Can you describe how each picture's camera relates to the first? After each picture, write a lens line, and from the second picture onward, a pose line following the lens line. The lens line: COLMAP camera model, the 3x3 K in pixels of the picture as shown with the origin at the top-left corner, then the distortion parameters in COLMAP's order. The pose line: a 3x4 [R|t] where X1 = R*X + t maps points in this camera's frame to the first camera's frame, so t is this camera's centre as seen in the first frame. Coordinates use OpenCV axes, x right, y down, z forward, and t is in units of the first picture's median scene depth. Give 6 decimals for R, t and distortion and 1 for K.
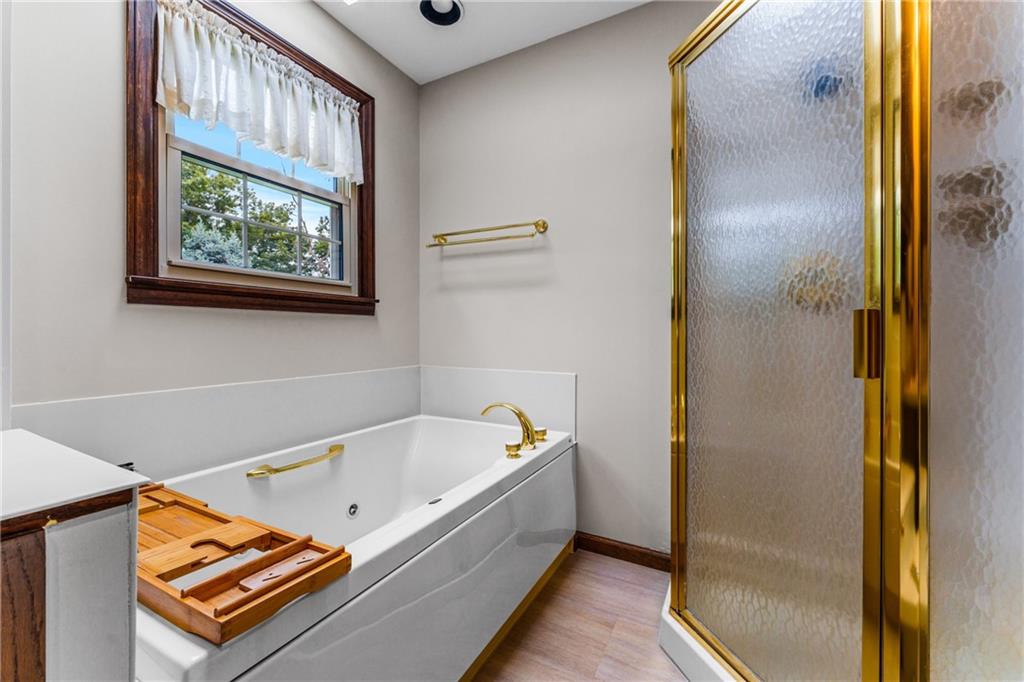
lens RADIAL K [[411.6, 0, 519.7], [0, 411.6, 336.9], [0, 0, 1]] dist [0.003640, -0.000149]
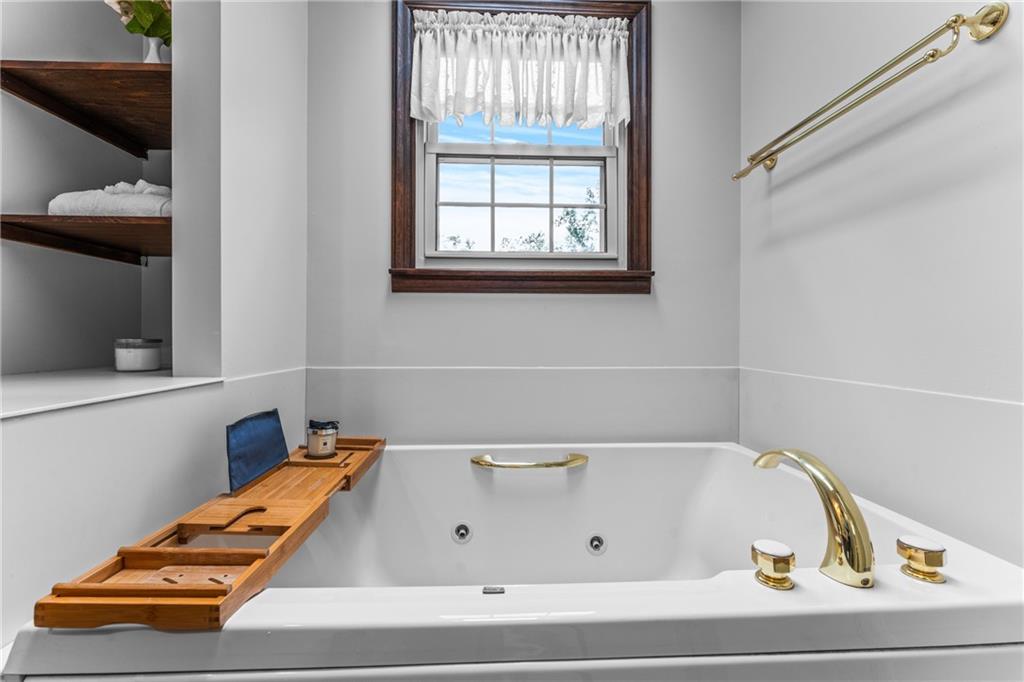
lens RADIAL K [[411.6, 0, 510.2], [0, 411.6, 338.7], [0, 0, 1]] dist [0.003640, -0.000149]
pose [[0.505810, 0.001178, -0.862644, 0.182176], [-0.006737, 0.999974, -0.002585, 0.037843], [0.862619, 0.007120, 0.505805, 0.465464]]
